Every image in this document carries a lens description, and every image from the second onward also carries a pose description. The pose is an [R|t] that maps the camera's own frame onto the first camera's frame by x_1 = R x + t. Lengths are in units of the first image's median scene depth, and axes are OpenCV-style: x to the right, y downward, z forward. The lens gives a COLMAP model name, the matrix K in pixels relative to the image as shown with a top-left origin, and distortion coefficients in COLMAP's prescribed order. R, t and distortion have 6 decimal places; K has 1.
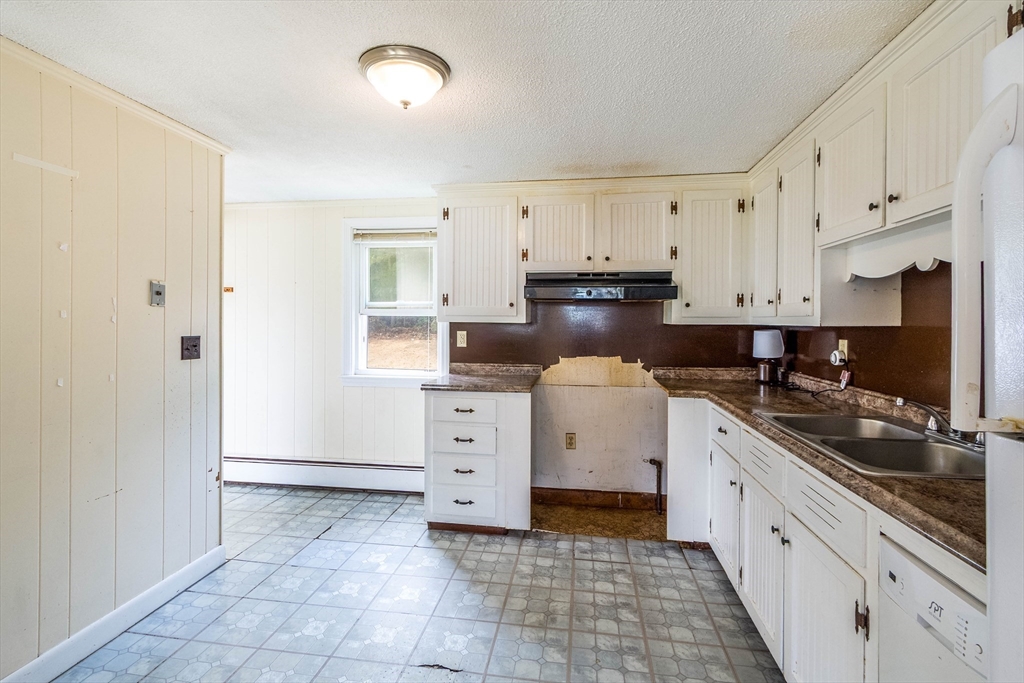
lens RADIAL K [[480.6, 0, 506.3], [0, 480.6, 322.4], [0, 0, 1]] dist [0.002216, 0.000509]
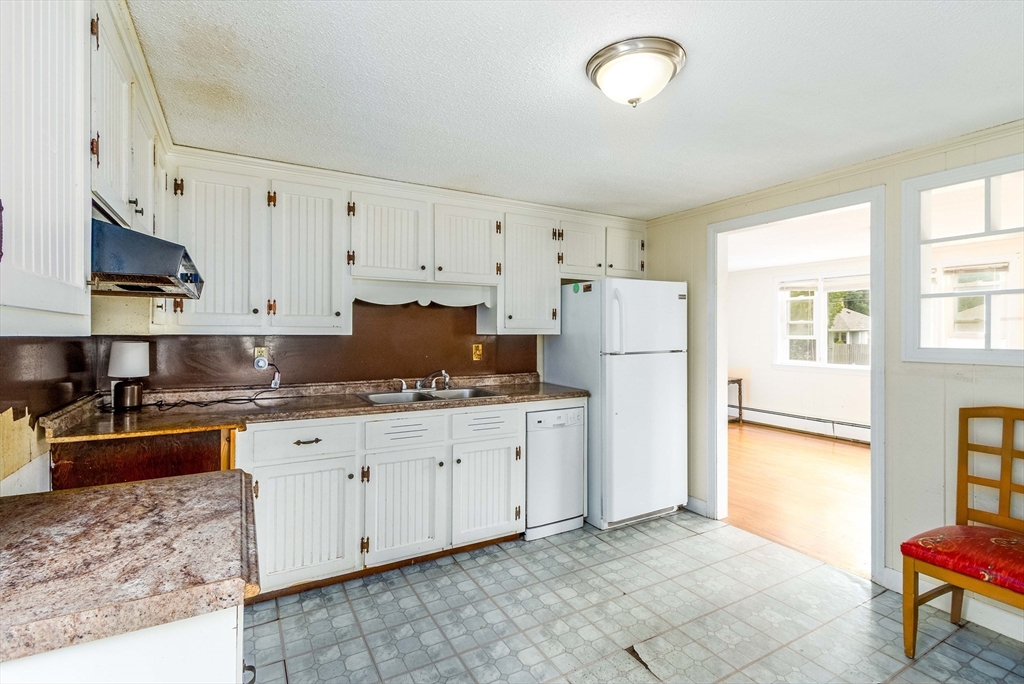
lens RADIAL K [[480.6, 0, 506.9], [0, 480.6, 334.6], [0, 0, 1]] dist [0.002216, 0.000509]
pose [[-0.628020, -0.014802, 0.778057, -0.656165], [-0.009604, 0.999890, 0.011271, -0.012950], [-0.778138, -0.000394, -0.628093, 1.497425]]
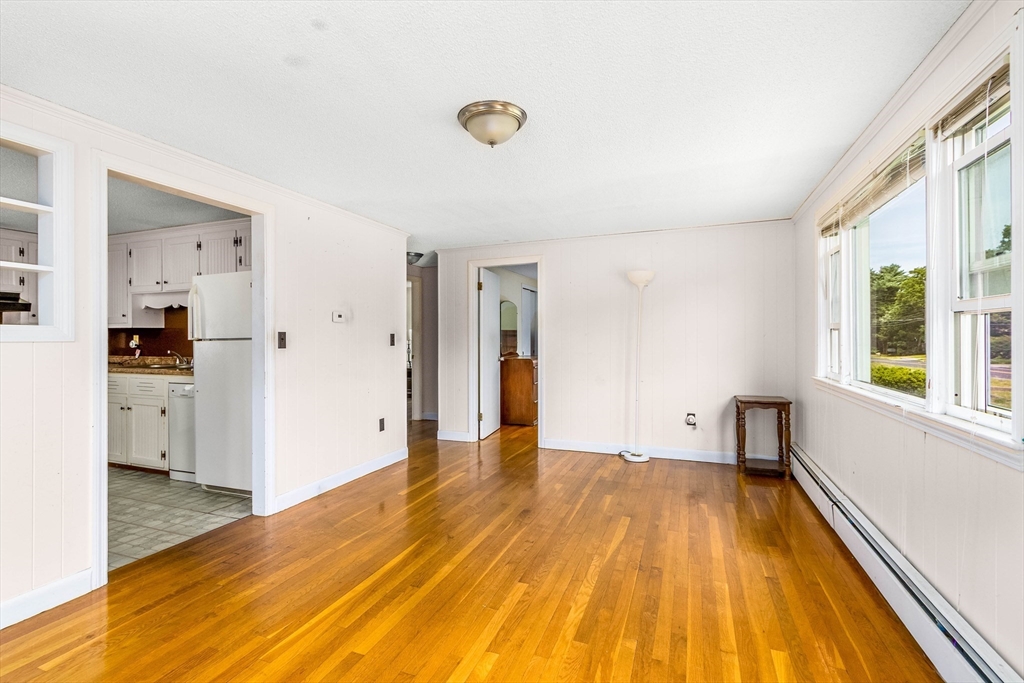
lens RADIAL K [[480.6, 0, 510.7], [0, 480.6, 338.8], [0, 0, 1]] dist [0.002216, 0.000509]
pose [[0.204907, -0.008964, 0.978740, -1.198399], [0.002030, 0.999960, 0.008733, 0.042834], [-0.978779, 0.000198, 0.204917, -1.208950]]
